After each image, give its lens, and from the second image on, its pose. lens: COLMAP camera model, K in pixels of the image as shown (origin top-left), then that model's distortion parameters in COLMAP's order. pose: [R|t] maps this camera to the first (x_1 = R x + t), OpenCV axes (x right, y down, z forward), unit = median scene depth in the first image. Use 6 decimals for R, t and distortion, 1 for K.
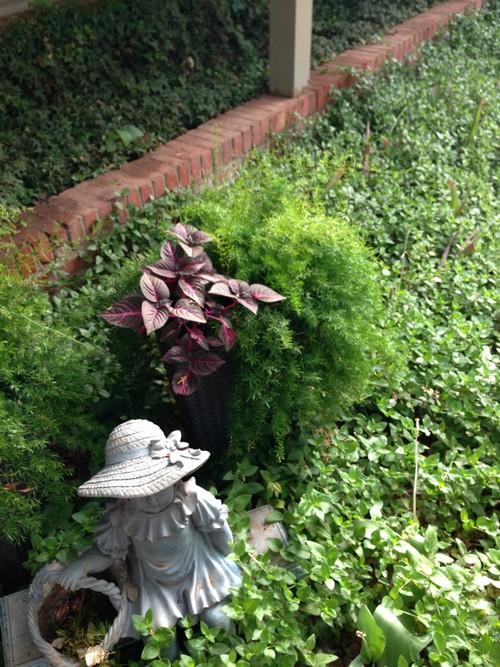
lens RADIAL K [[609.2, 0, 250.0], [0, 609.2, 333.5], [0, 0, 1]] dist [0.132294, -0.288306]
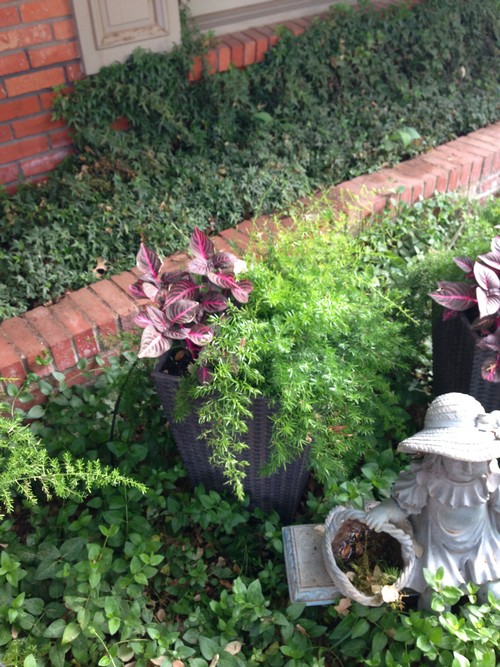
lens RADIAL K [[609.2, 0, 250.0], [0, 609.2, 333.5], [0, 0, 1]] dist [0.132294, -0.288306]
pose [[0.952274, 0.170176, -0.253405, -0.120965], [-0.172484, 0.984923, 0.013254, 0.037130], [0.251840, 0.031087, 0.967270, -0.065342]]
